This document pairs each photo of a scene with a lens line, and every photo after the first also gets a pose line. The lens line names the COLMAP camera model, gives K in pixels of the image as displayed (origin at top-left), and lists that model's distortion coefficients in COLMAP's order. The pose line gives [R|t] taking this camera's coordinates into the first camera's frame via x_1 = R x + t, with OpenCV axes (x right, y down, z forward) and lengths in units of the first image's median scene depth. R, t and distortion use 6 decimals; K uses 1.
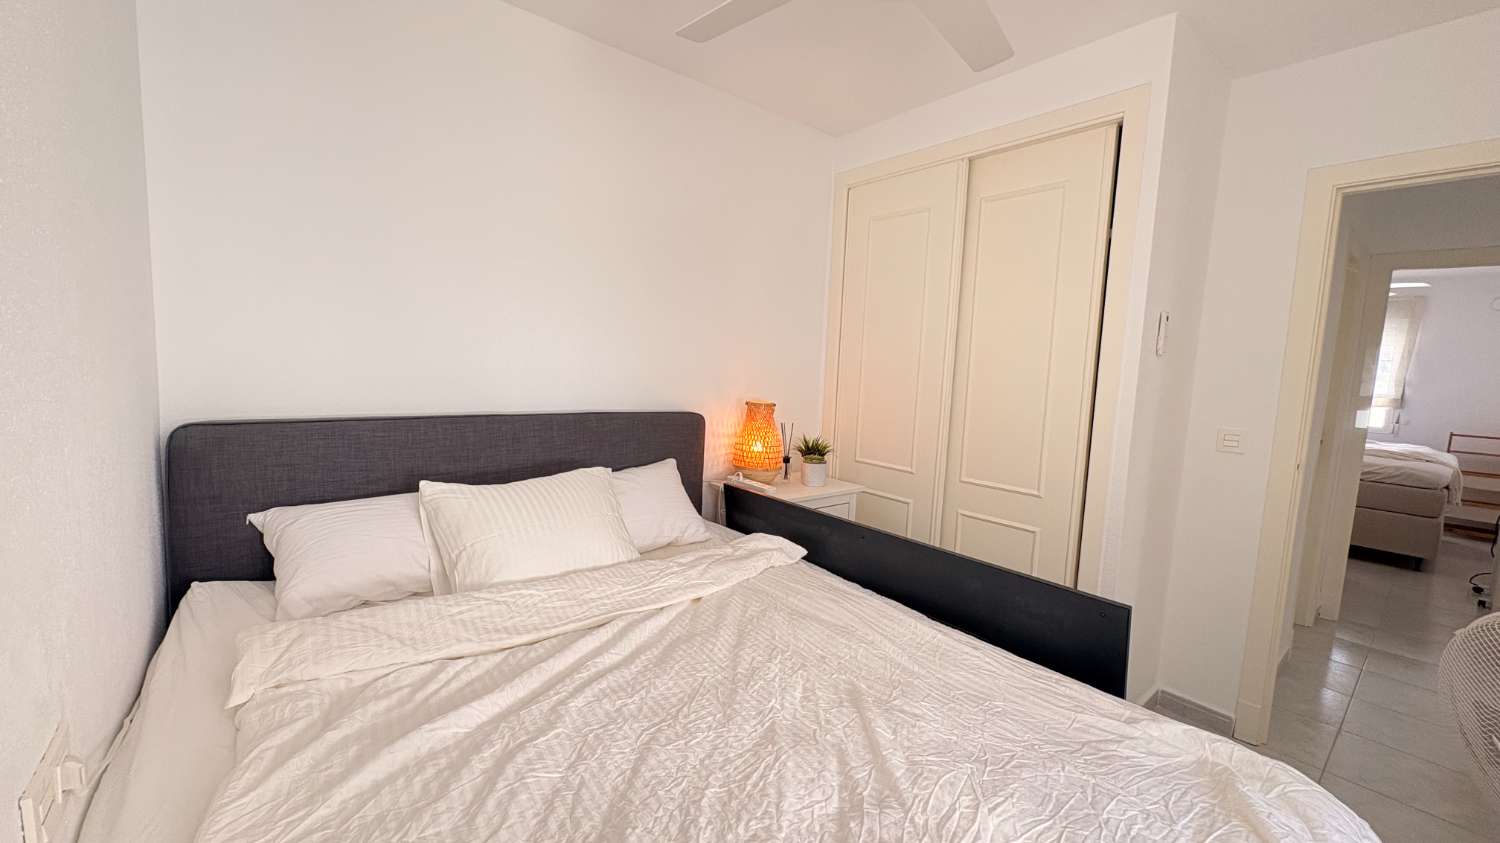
lens RADIAL K [[597.4, 0, 748.7], [0, 597.4, 421.4], [0, 0, 1]] dist [0.000233, 0.000263]
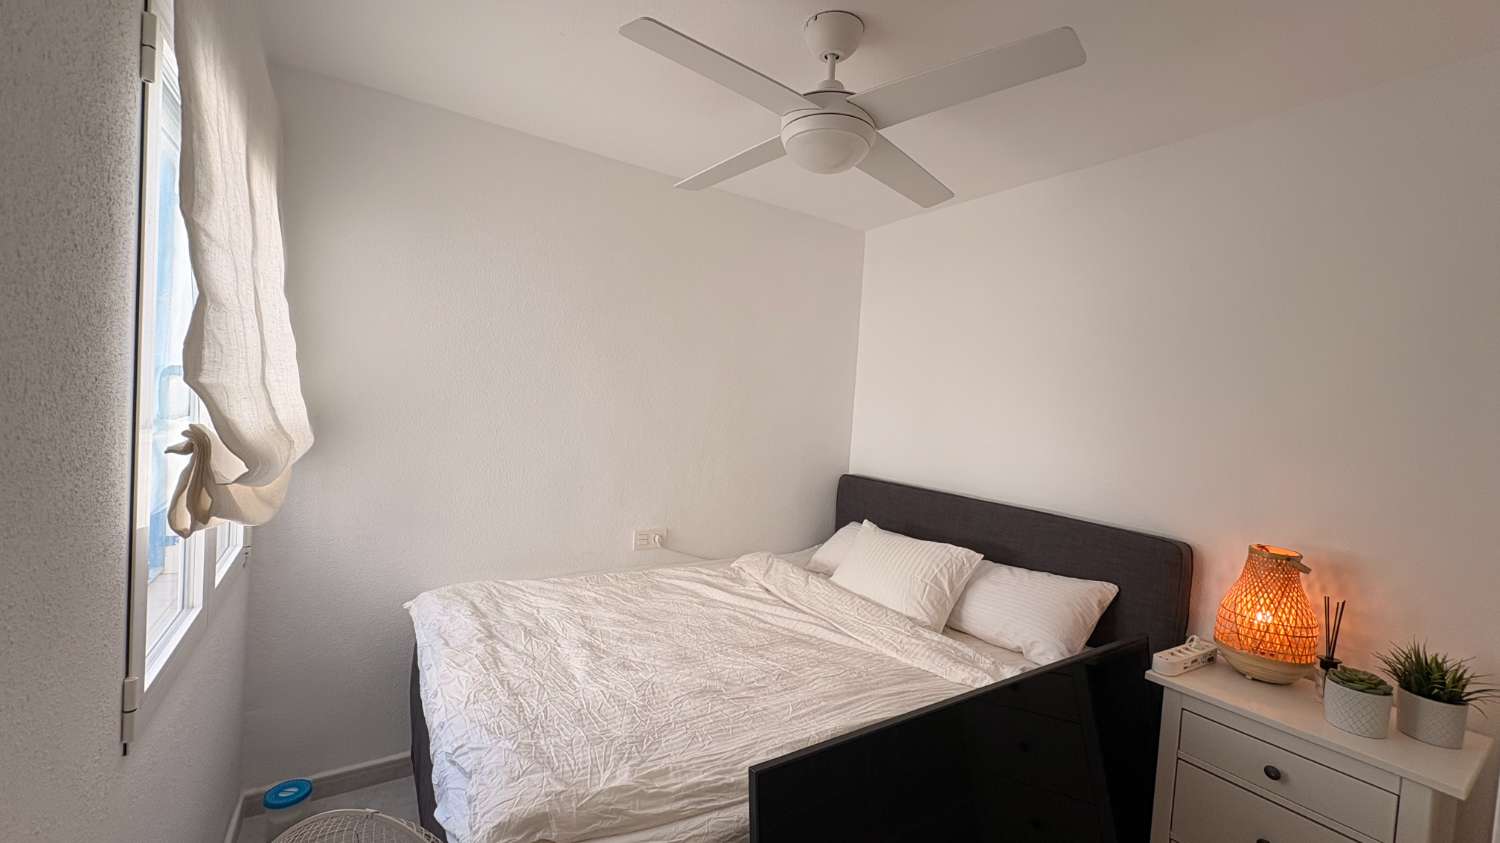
lens RADIAL K [[597.4, 0, 748.7], [0, 597.4, 421.4], [0, 0, 1]] dist [0.000233, 0.000263]
pose [[-0.132120, -0.030464, -0.990766, 1.357169], [-0.165612, 0.986157, -0.008238, -0.122906], [0.977301, 0.162994, -0.135336, 0.987158]]
